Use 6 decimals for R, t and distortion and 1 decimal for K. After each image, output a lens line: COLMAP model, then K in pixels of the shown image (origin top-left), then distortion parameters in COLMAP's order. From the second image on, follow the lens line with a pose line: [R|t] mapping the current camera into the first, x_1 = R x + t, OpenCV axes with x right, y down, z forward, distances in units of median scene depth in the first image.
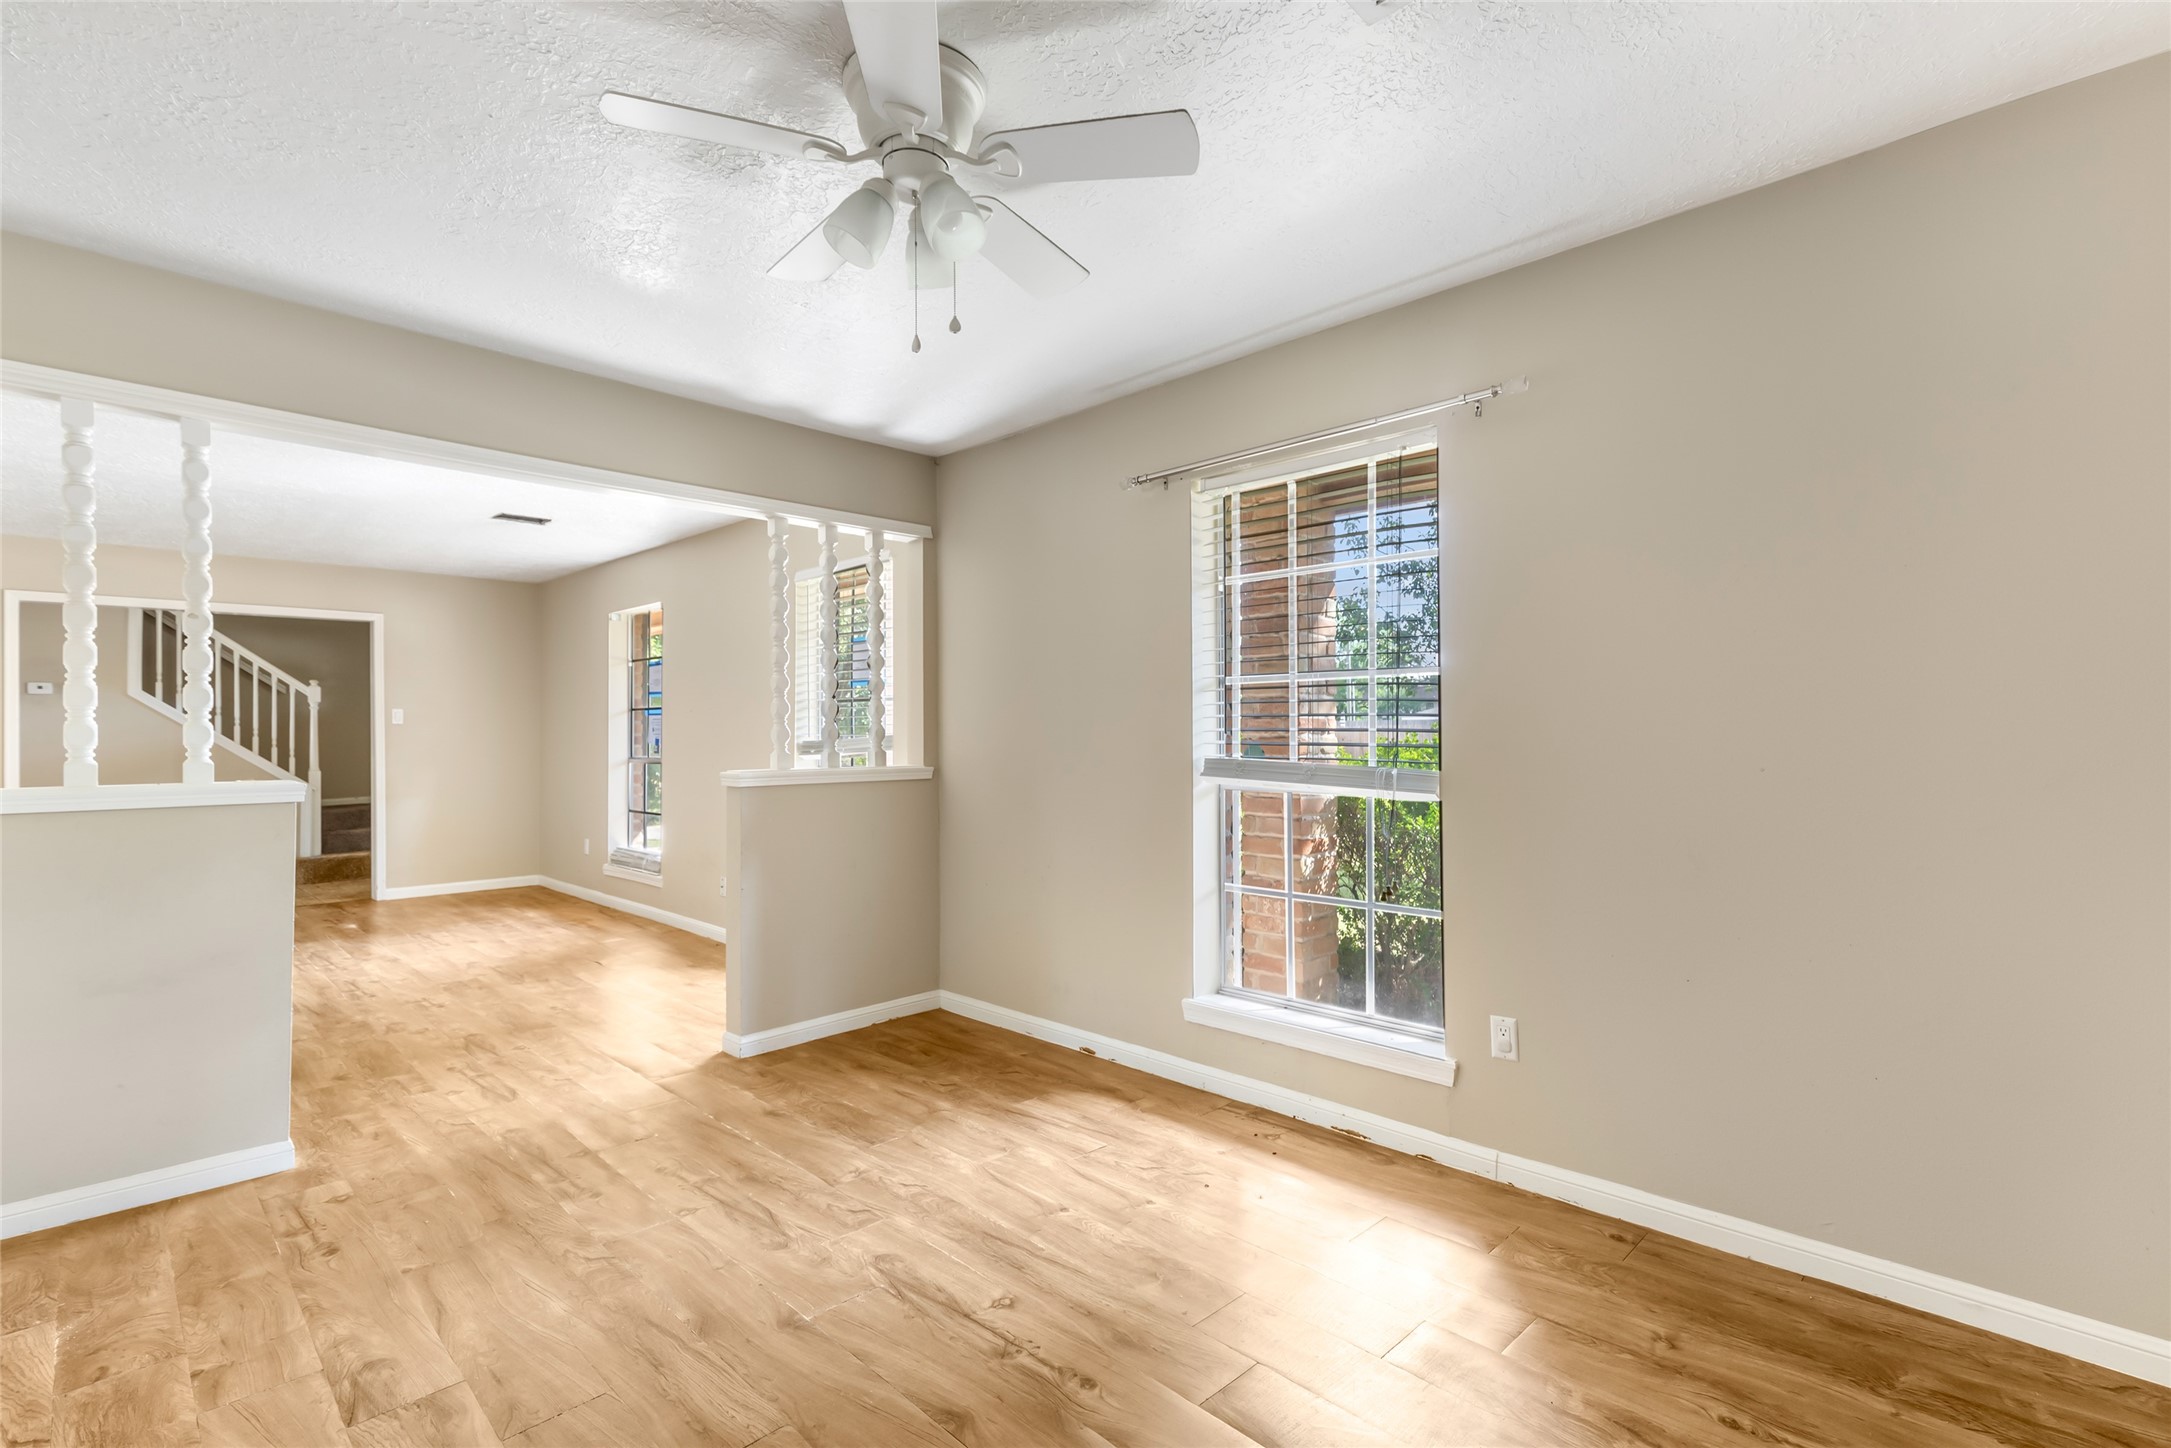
lens RADIAL K [[1010.6, 0, 1099.3], [0, 1010.6, 727.4], [0, 0, 1]] dist [0.008121, -0.000013]
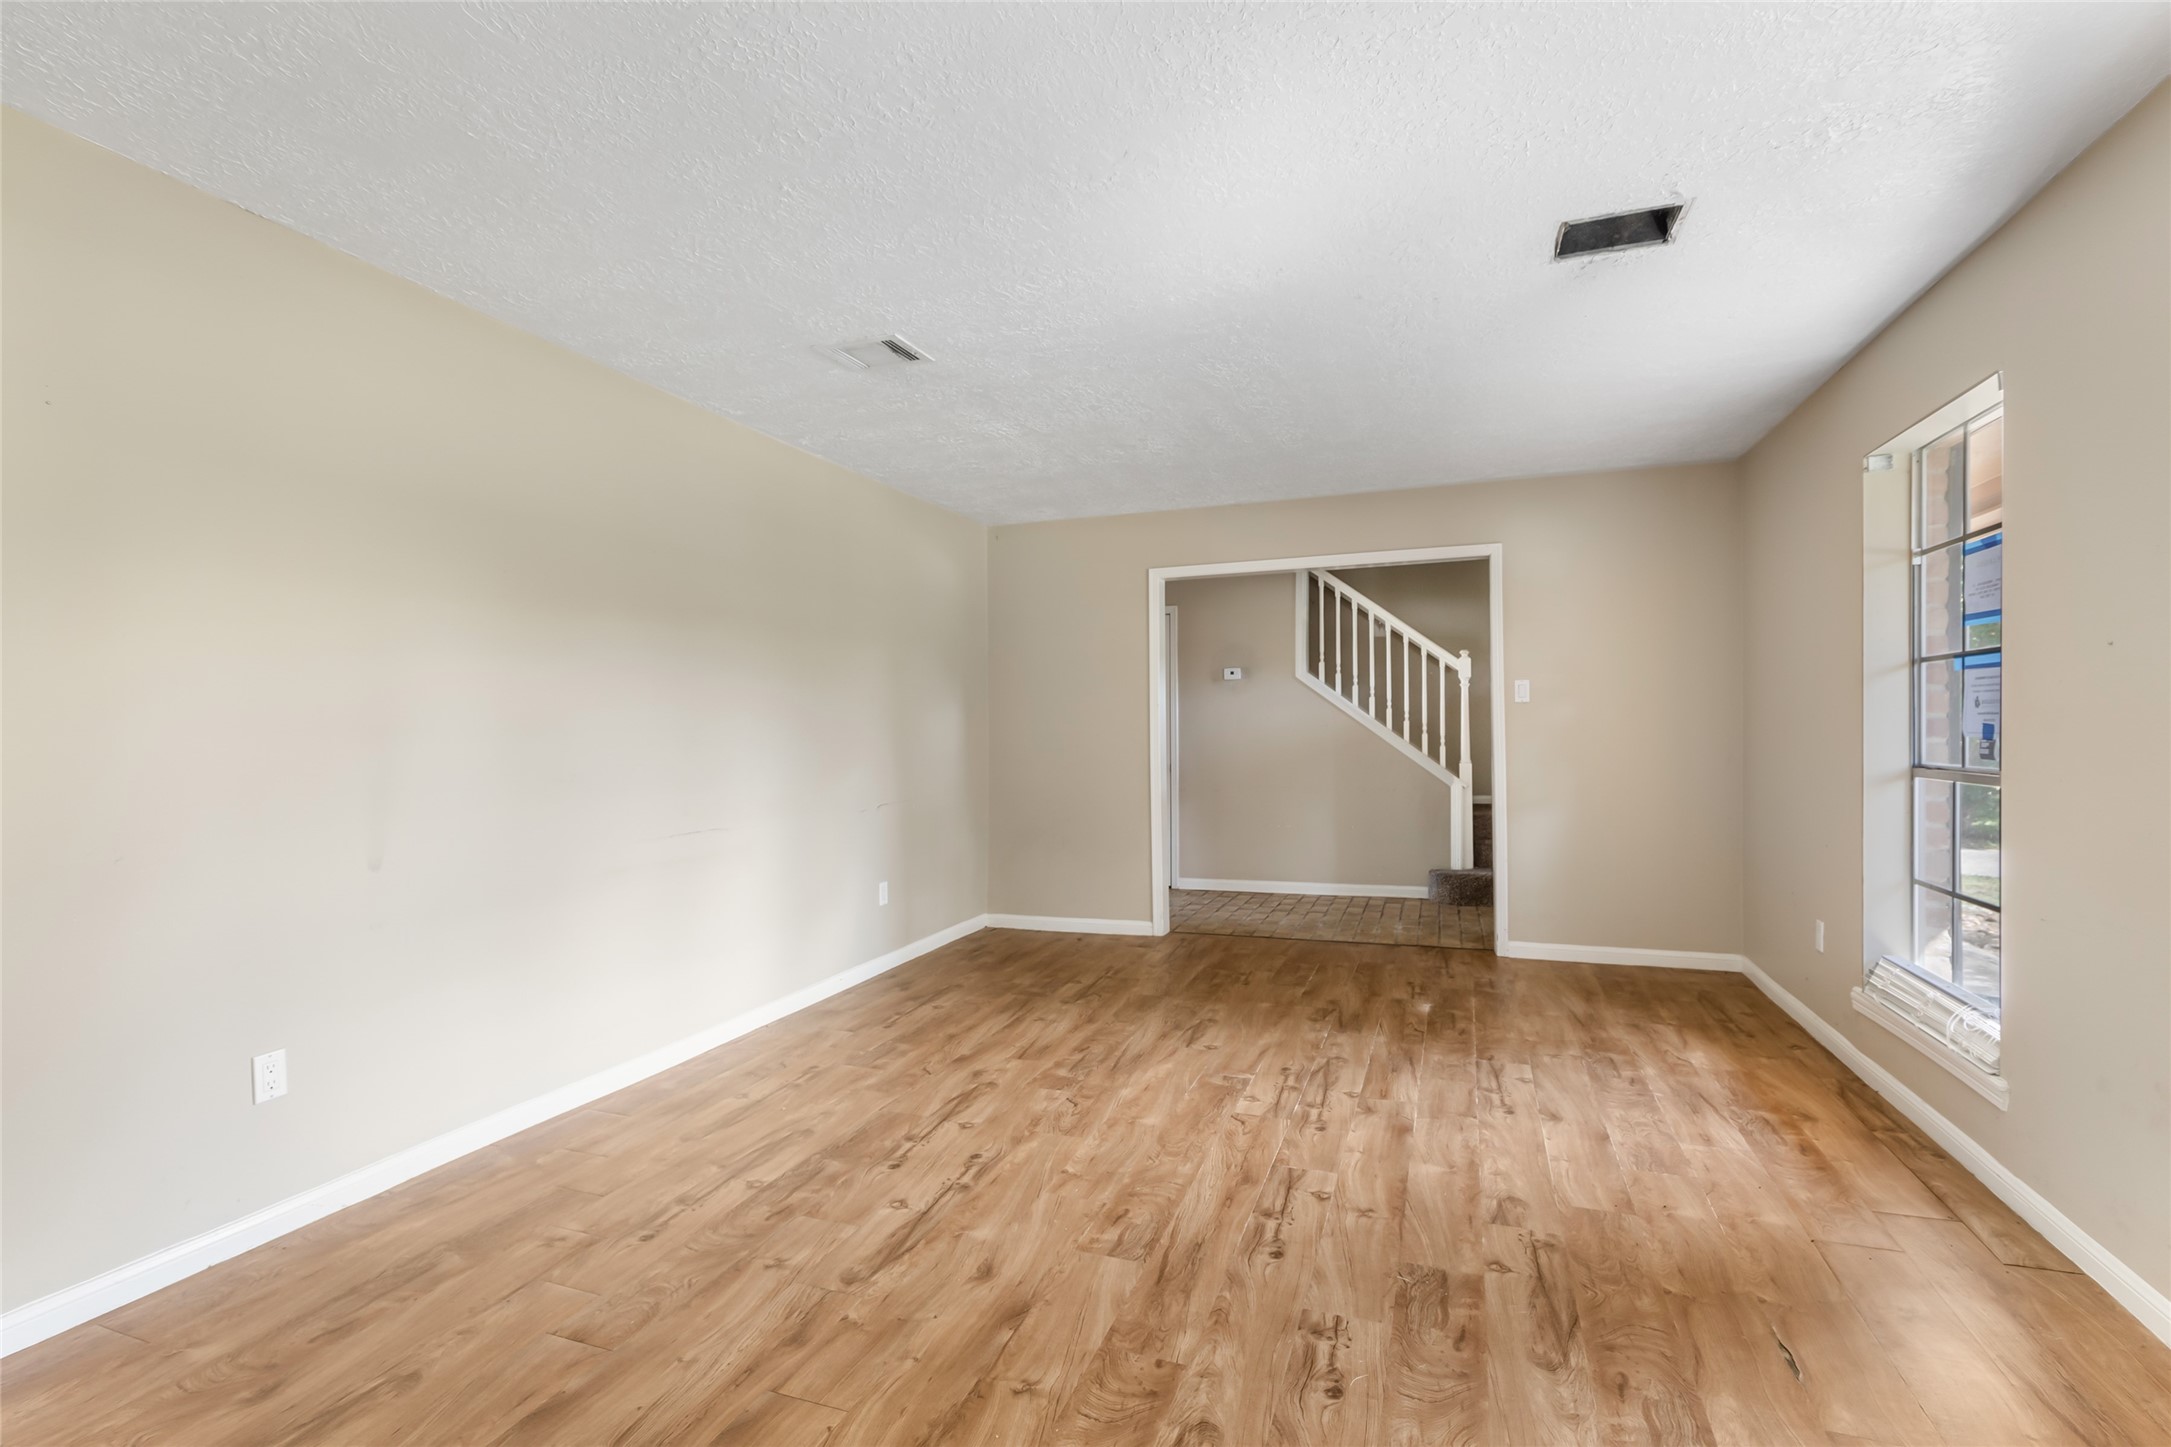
lens RADIAL K [[1010.6, 0, 1099.3], [0, 1010.6, 726.9], [0, 0, 1]] dist [0.008121, -0.000013]
pose [[0.423828, 0.000609, -0.905742, -0.199721], [0.015473, 0.999849, 0.007912, 0.003632], [0.905610, -0.017368, 0.423755, 0.462304]]
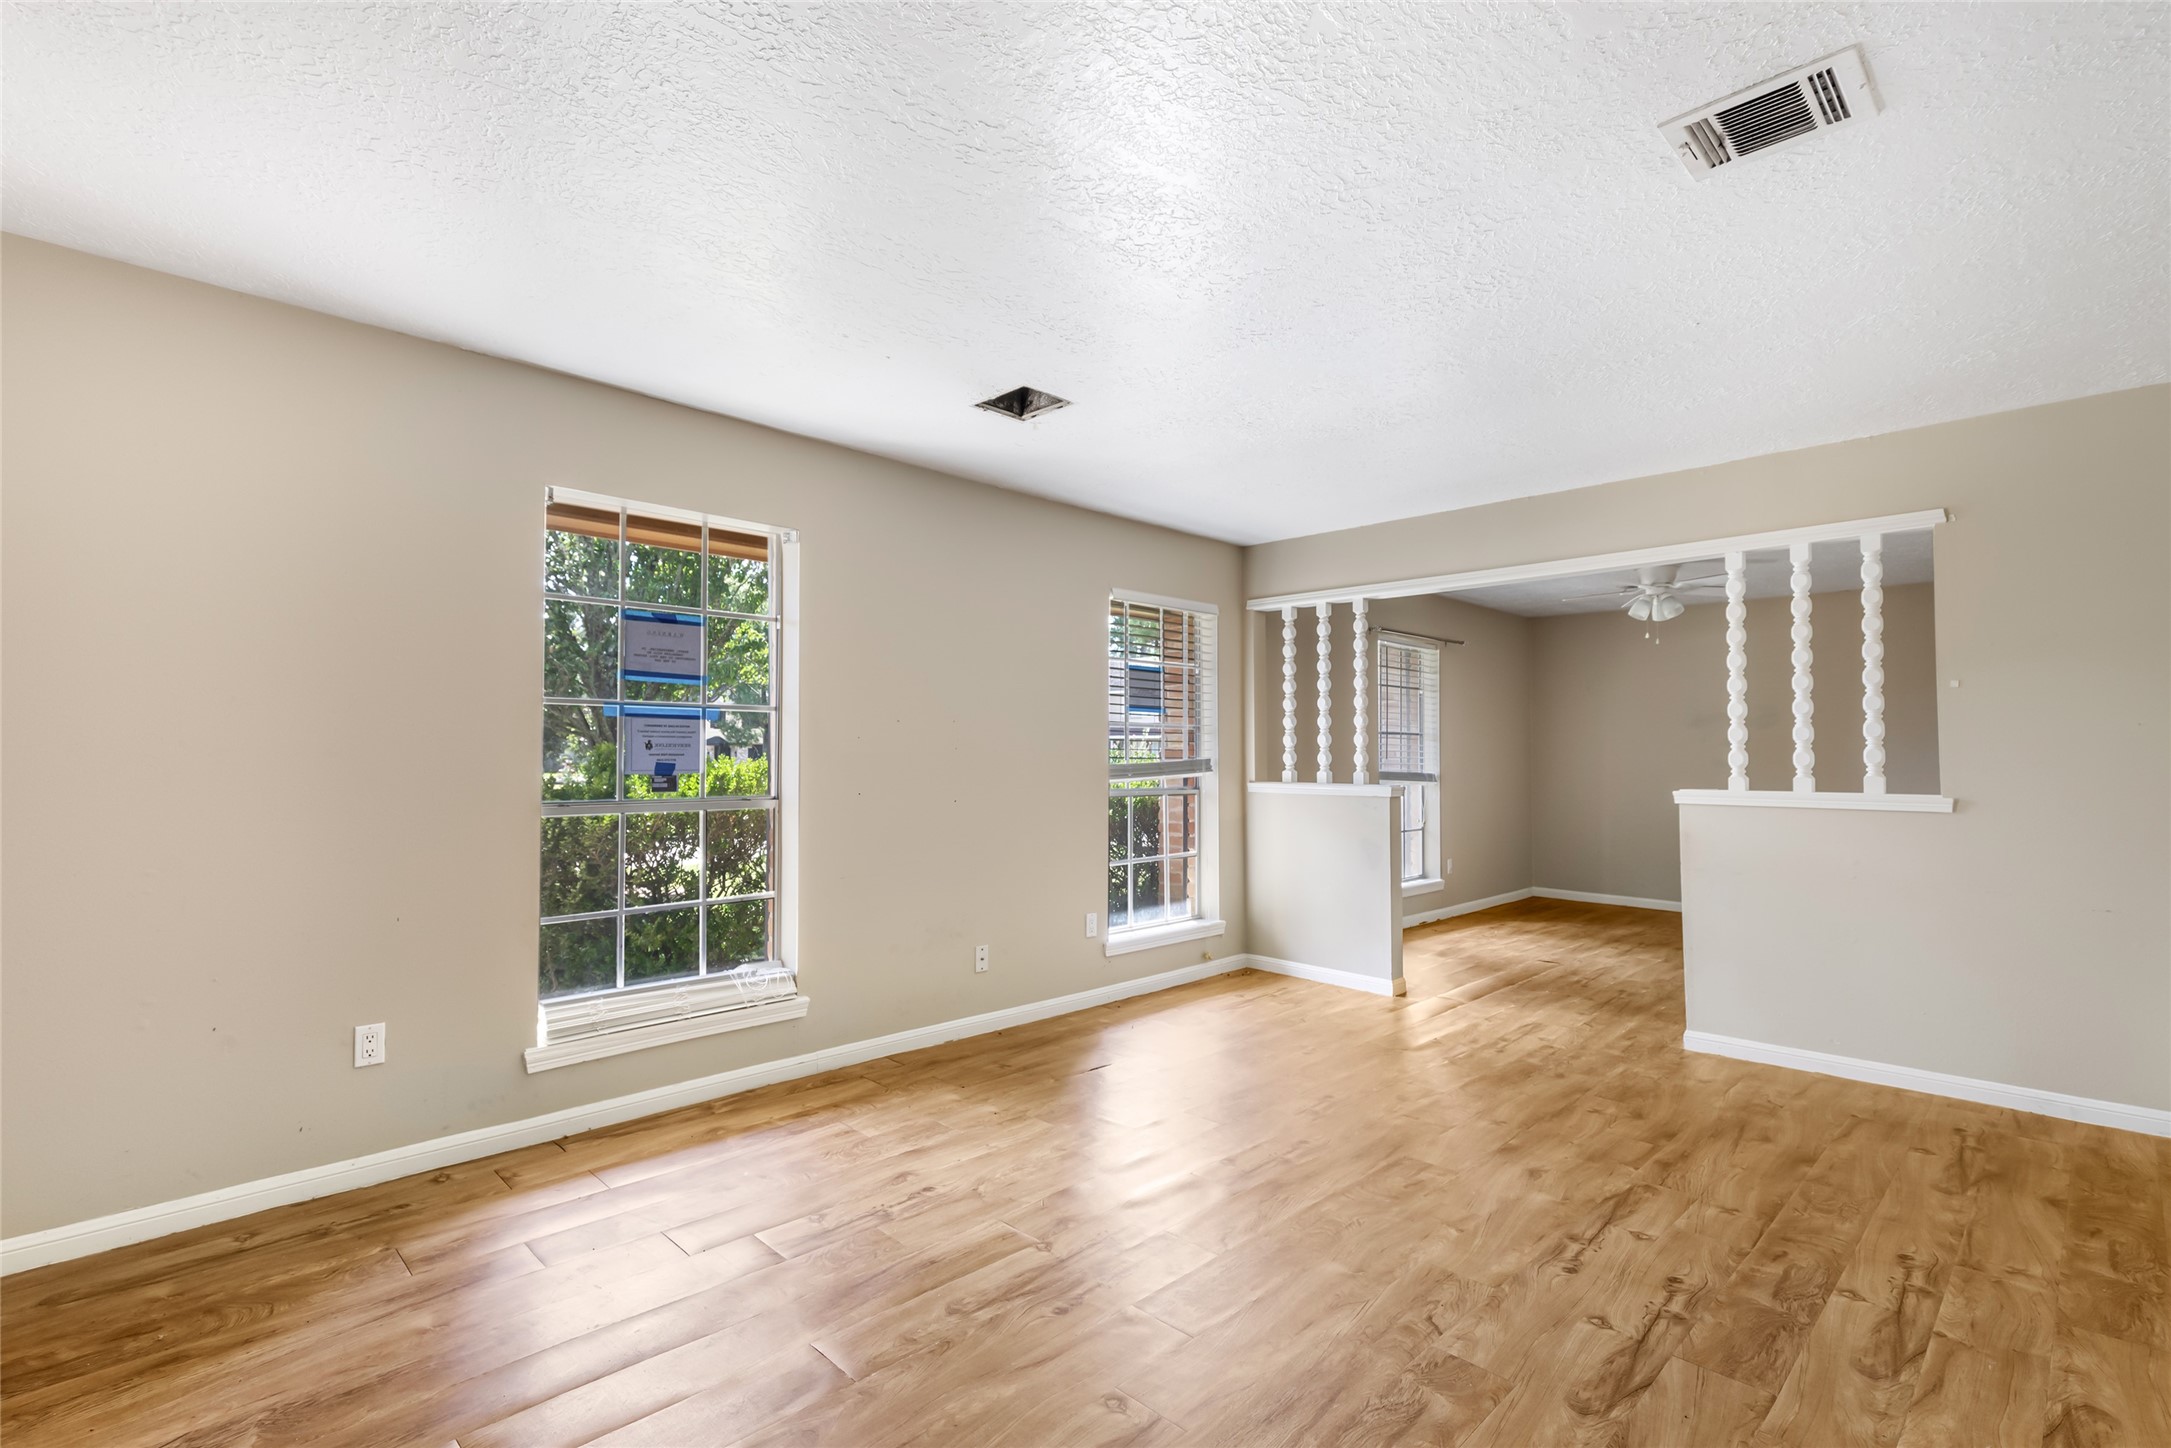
lens RADIAL K [[1012.4, 0, 1085.5], [0, 1012.4, 724.0], [0, 0, 1]] dist [-0.001131, -0.000725]
pose [[0.006997, 0.034425, 0.999383, -0.893580], [-0.007335, 0.999382, -0.034373, 0.008085], [-0.999949, -0.007090, 0.007245, 0.731864]]
